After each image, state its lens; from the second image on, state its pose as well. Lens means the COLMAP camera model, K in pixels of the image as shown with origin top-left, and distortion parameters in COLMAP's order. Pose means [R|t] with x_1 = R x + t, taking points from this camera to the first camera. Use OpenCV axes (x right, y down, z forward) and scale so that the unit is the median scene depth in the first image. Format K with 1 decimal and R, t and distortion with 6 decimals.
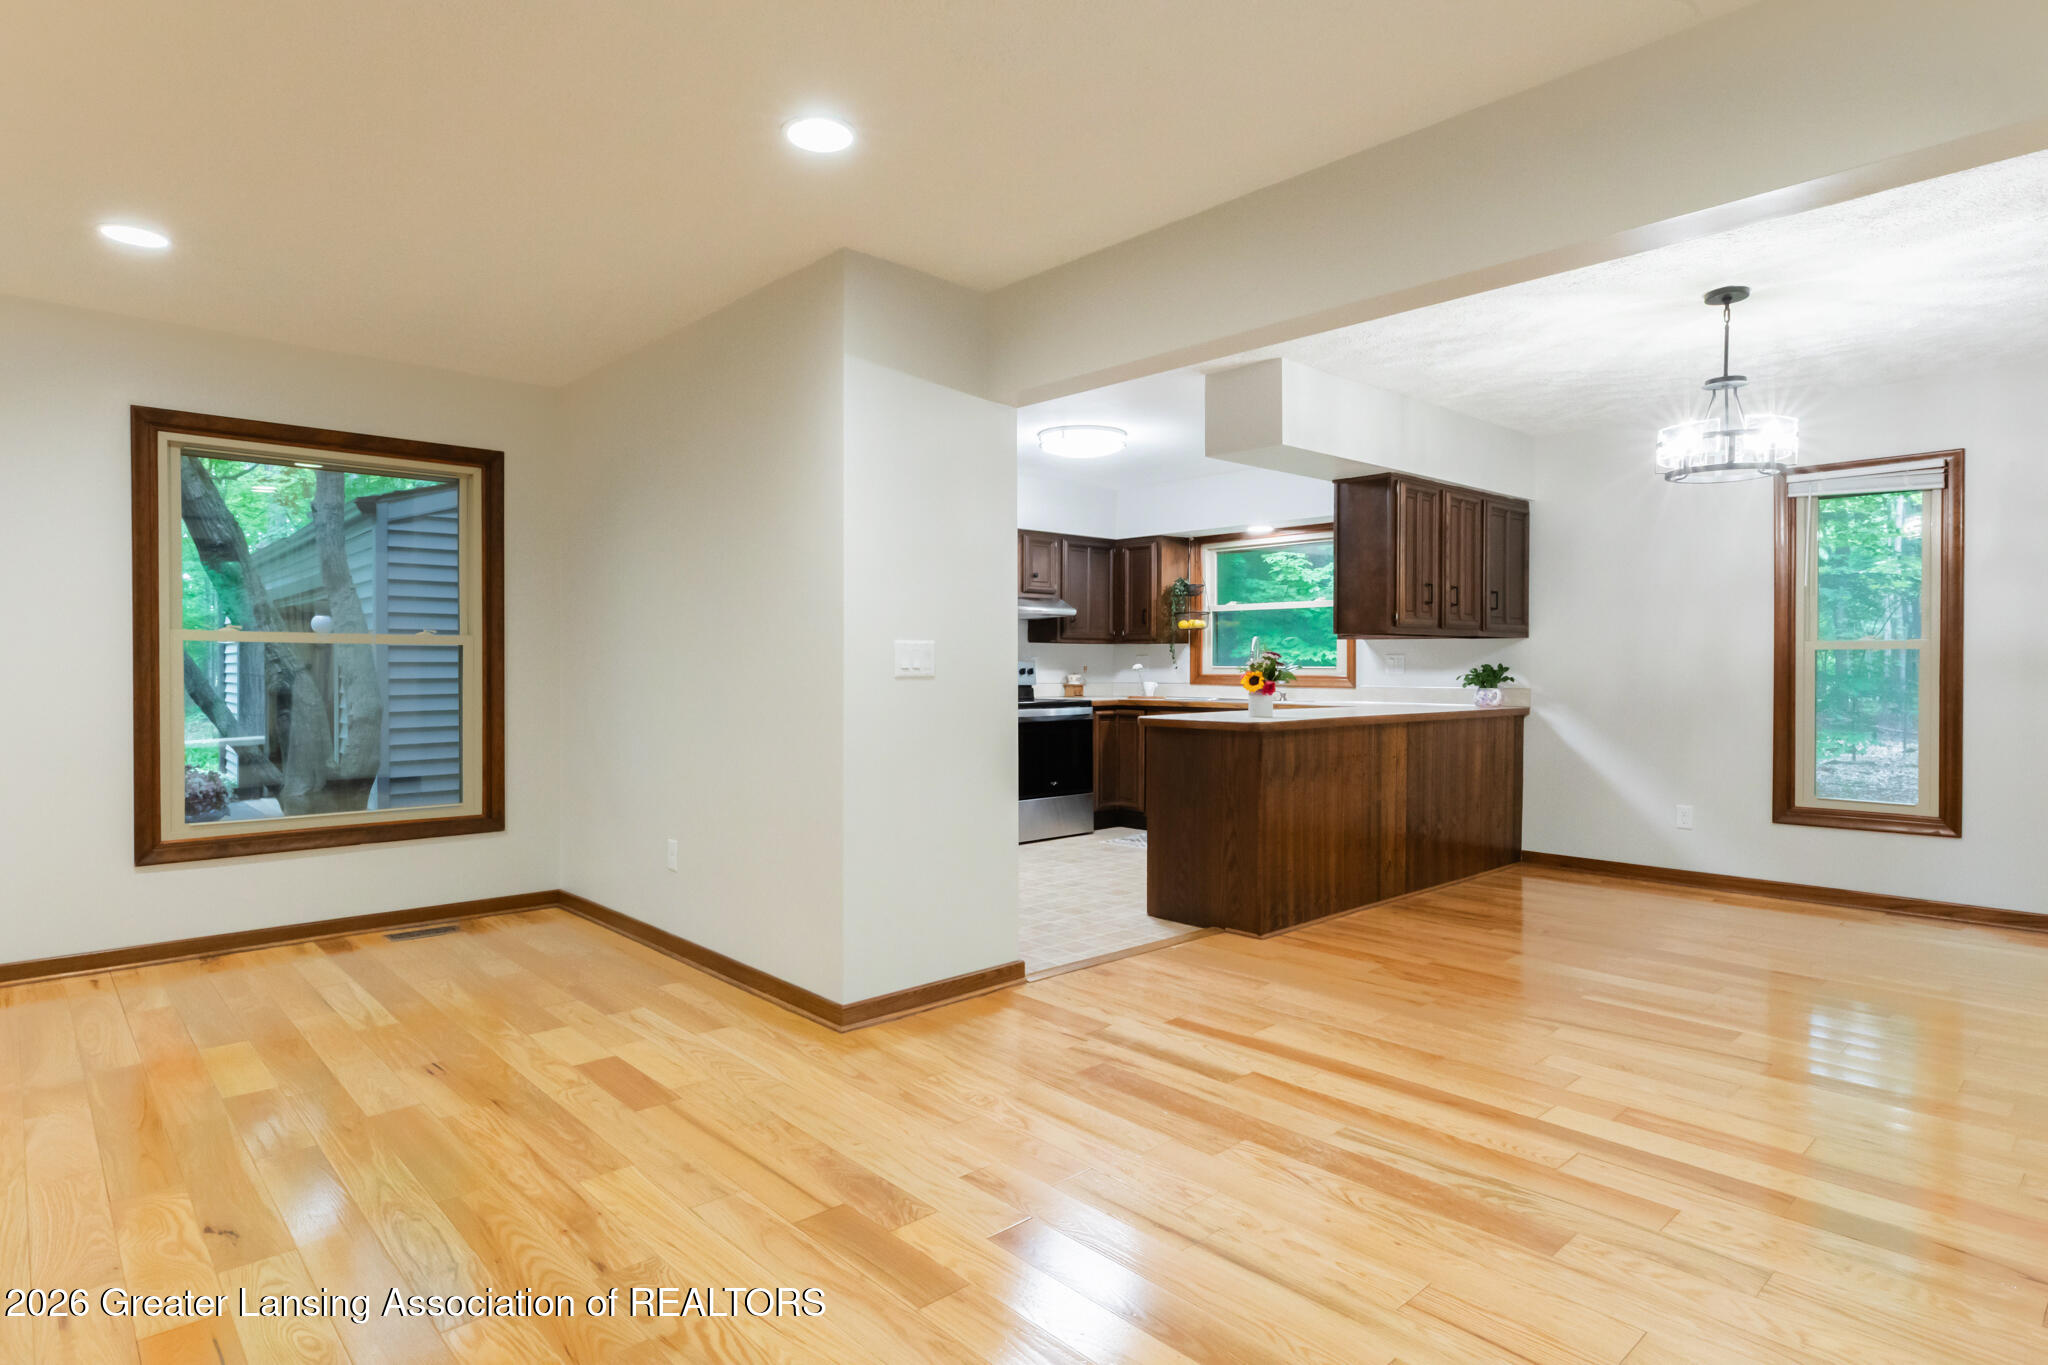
lens RADIAL K [[1117.0, 0, 1024.0], [0, 1117.0, 682.5], [0, 0, 1]] dist [-0.002059, -0.000602]
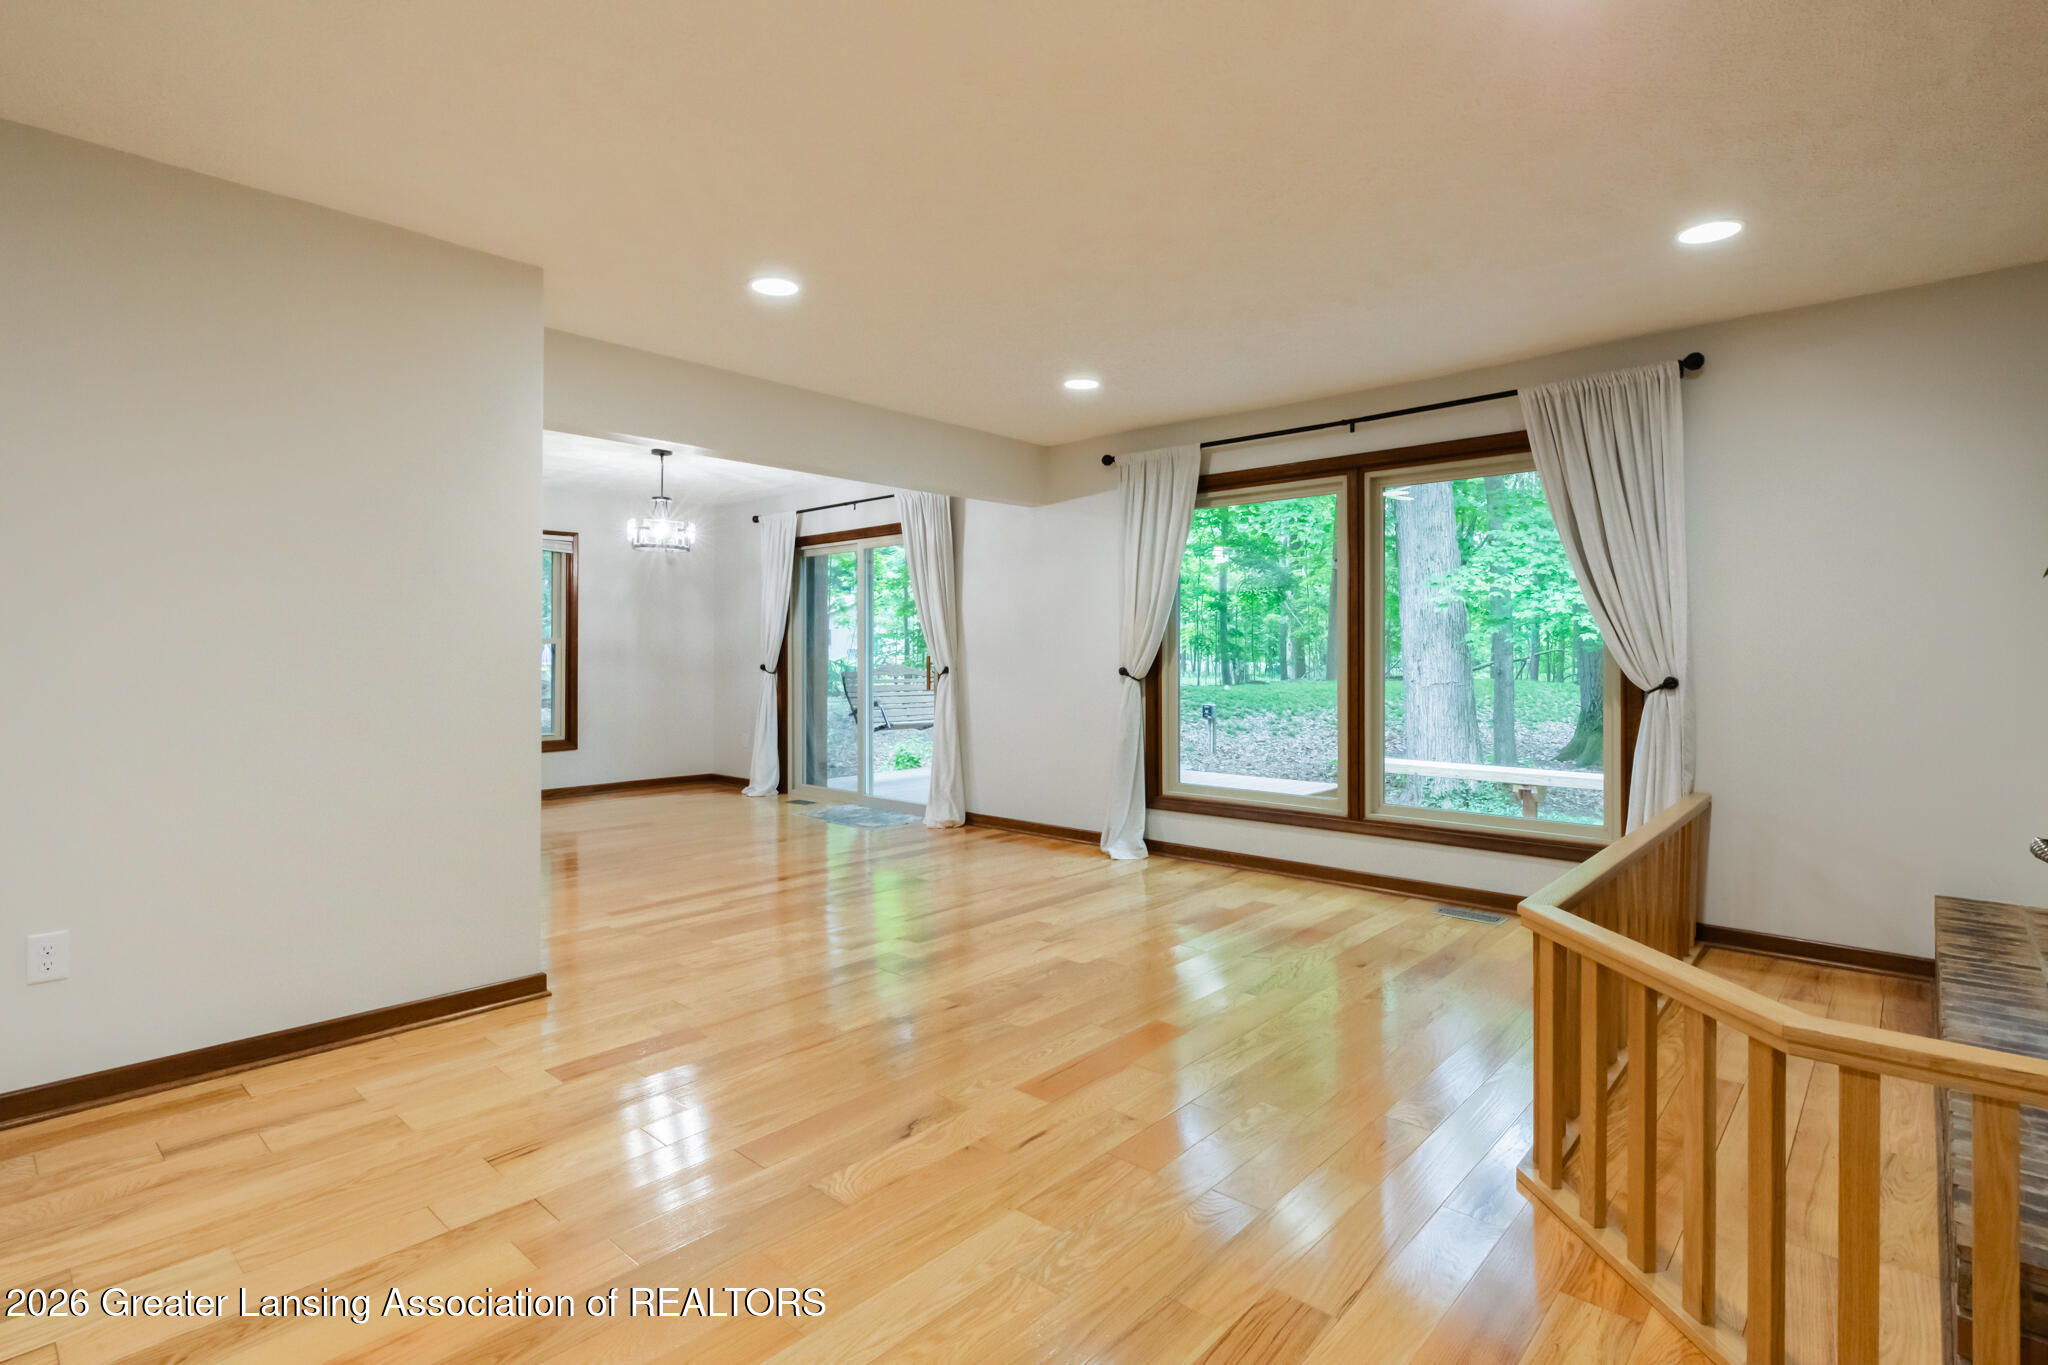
lens RADIAL K [[999.4, 0, 1012.2], [0, 999.4, 690.1], [0, 0, 1]] dist [-0.000043, -0.000041]
pose [[-0.092921, -0.038952, 0.994911, -1.122990], [0.015340, 0.999060, 0.040548, -0.014678], [-0.995555, 0.019030, -0.092236, 0.615948]]
